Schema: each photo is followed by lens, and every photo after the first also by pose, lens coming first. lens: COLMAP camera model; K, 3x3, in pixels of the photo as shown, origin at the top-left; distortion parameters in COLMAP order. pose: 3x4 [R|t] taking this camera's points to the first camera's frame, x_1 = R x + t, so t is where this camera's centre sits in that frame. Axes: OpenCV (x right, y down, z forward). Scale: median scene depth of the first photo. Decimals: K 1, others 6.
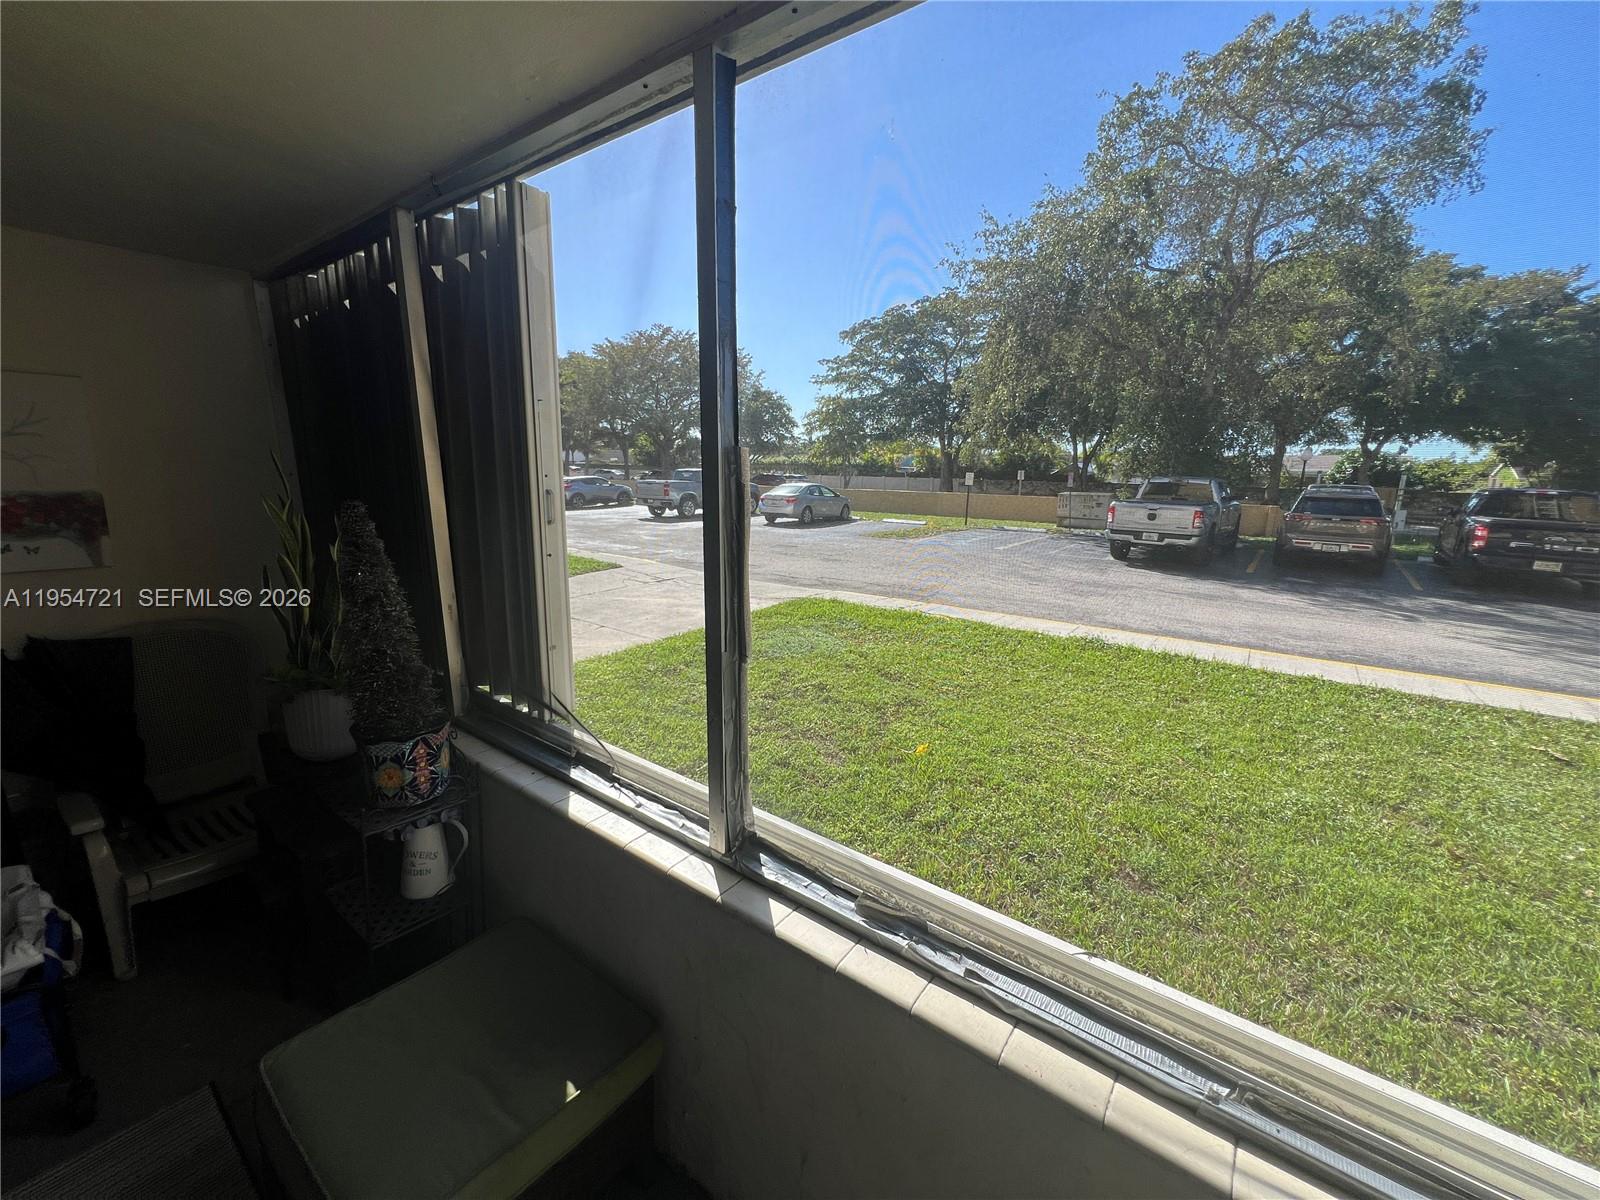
lens RADIAL K [[644.5, 0, 802.4], [0, 644.5, 602.1], [0, 0, 1]] dist [-0.002996, 0.000778]
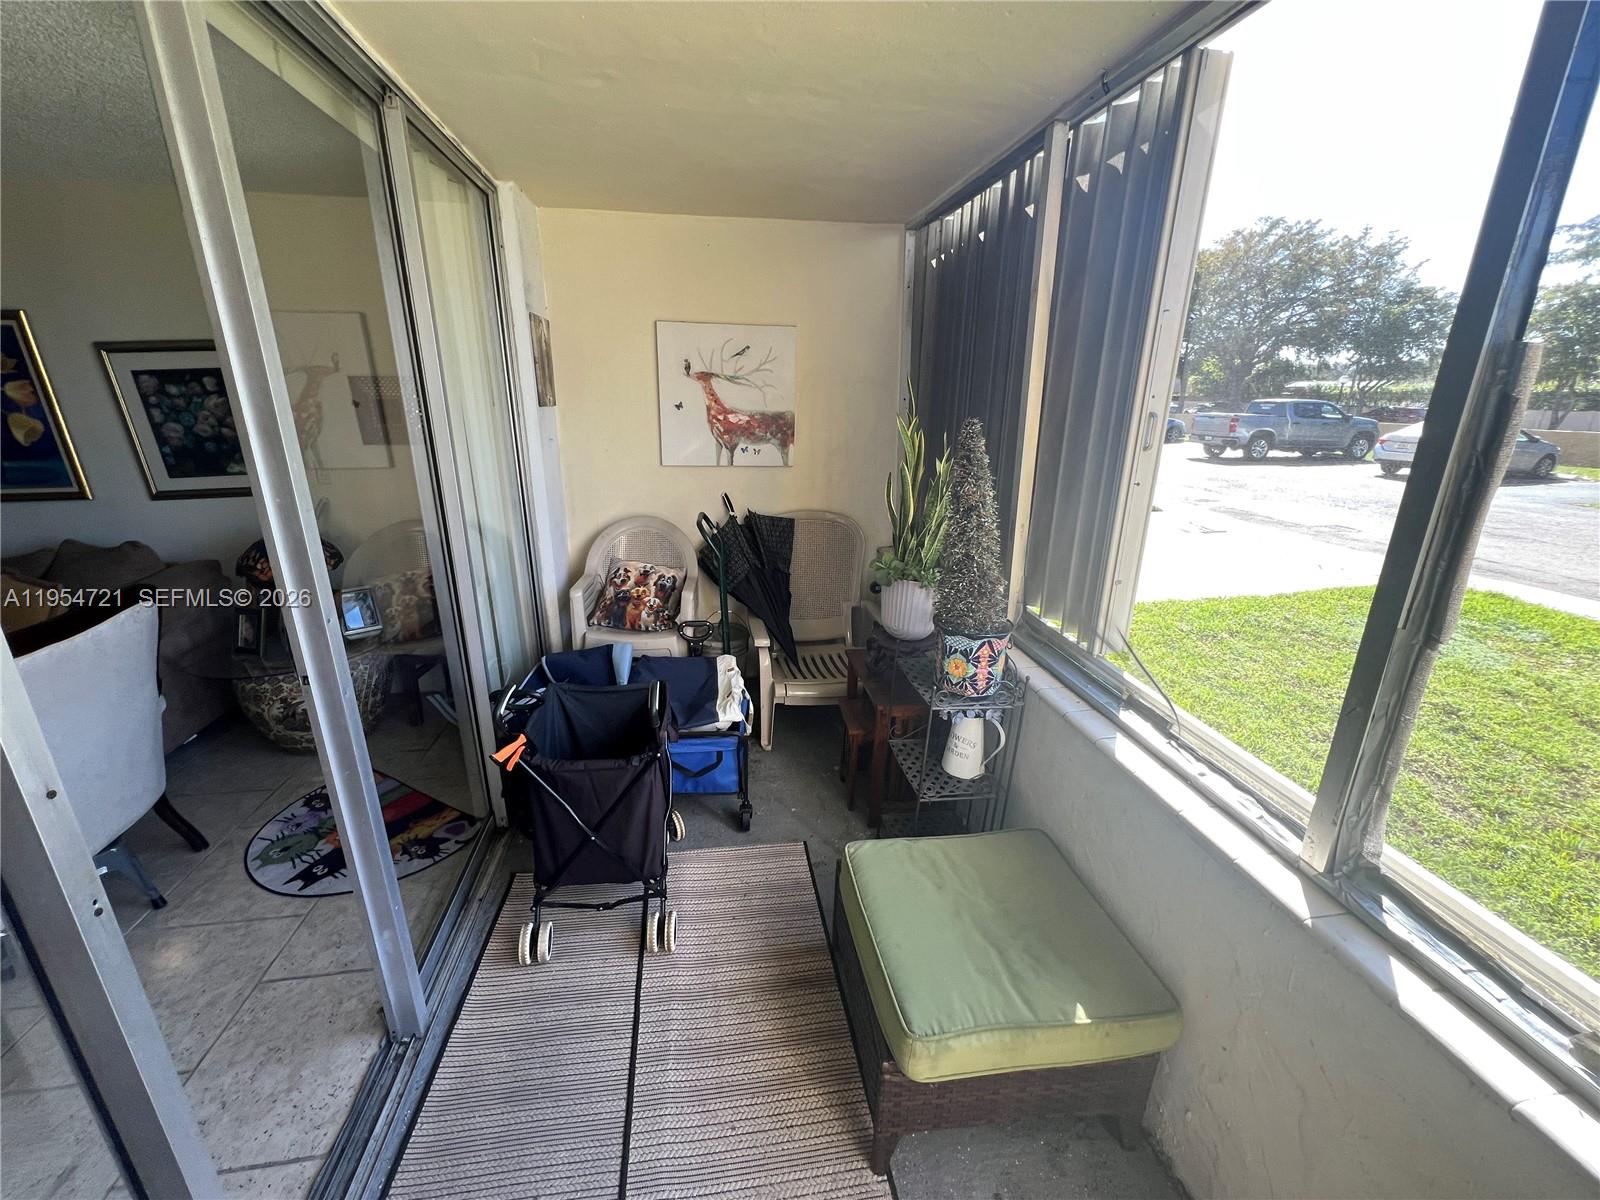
lens RADIAL K [[644.5, 0, 793.6], [0, 644.5, 603.5], [0, 0, 1]] dist [-0.002996, 0.000778]
pose [[0.711078, 0.208717, -0.671420, -0.035506], [-0.140095, 0.977835, 0.155600, 0.008663], [0.689015, -0.016581, 0.724558, -0.008617]]
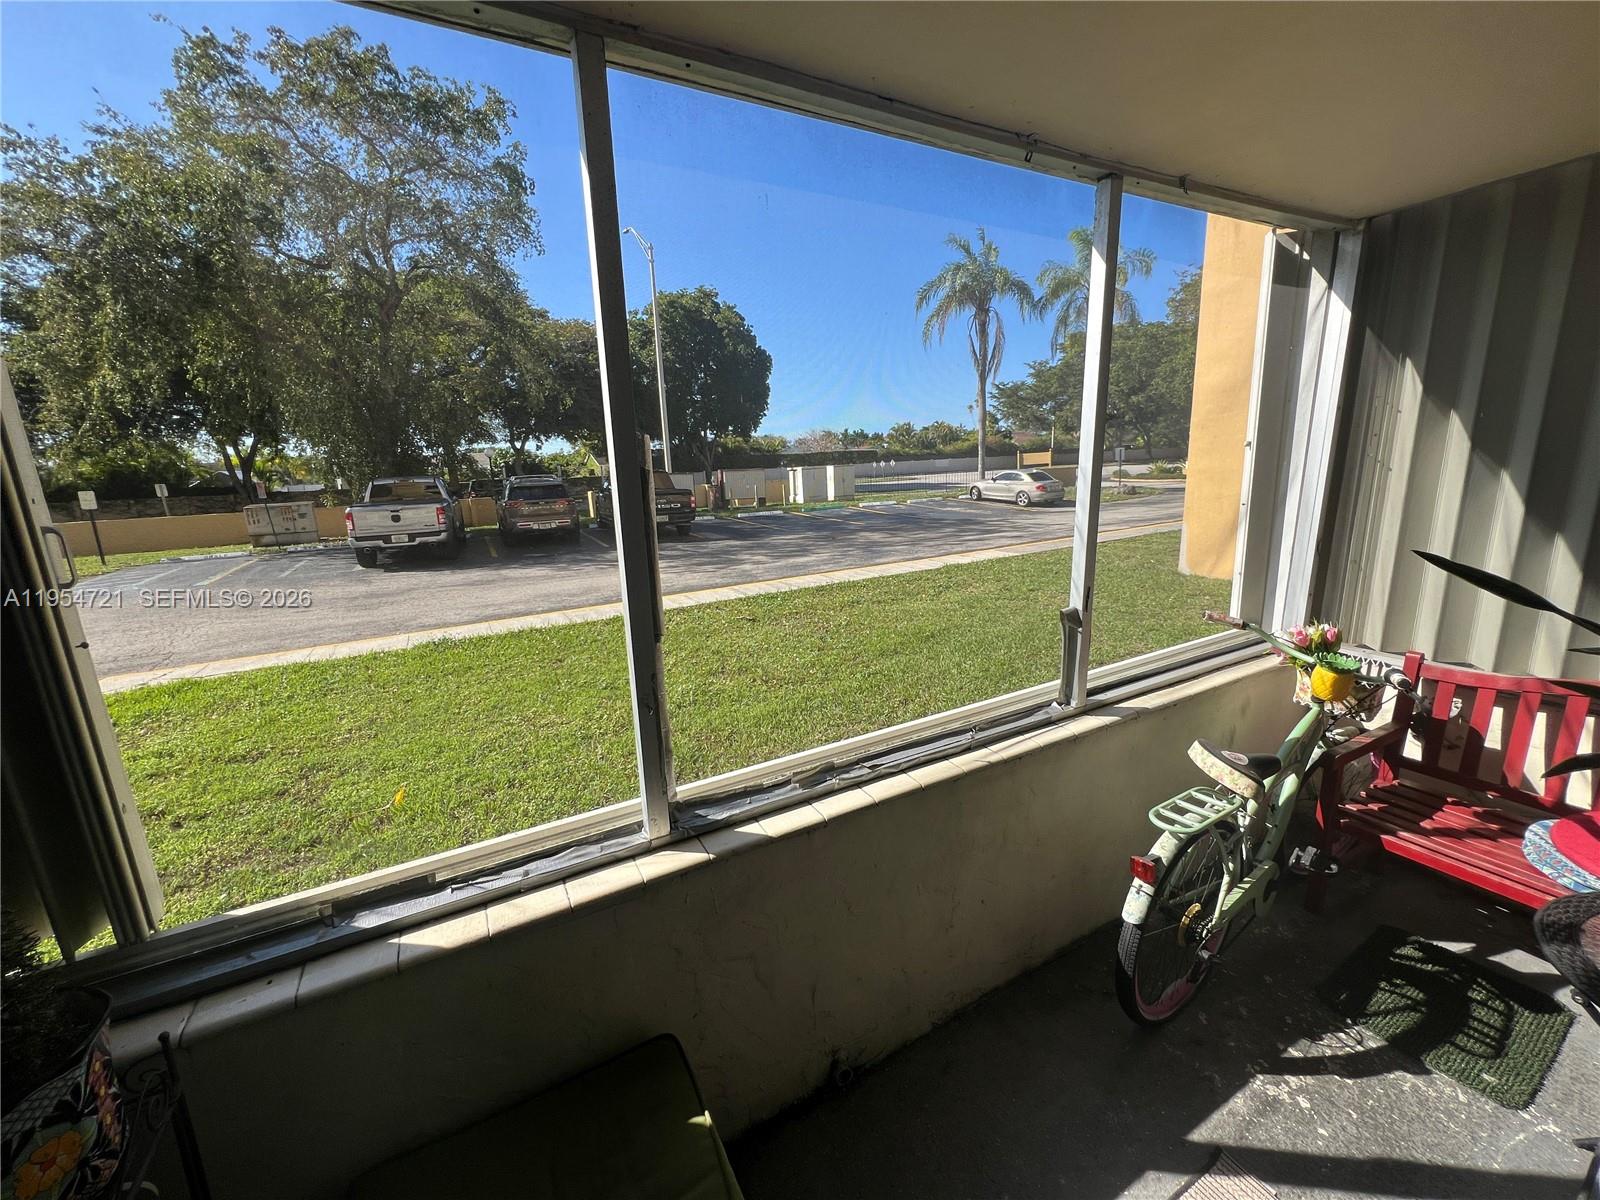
lens RADIAL K [[644.5, 0, 795.1], [0, 644.5, 601.4], [0, 0, 1]] dist [-0.002996, 0.000778]
pose [[0.409477, -0.230581, 0.882701, -0.251248], [0.234226, 0.961674, 0.142554, -0.018501], [-0.881741, 0.148379, 0.447791, 0.091114]]
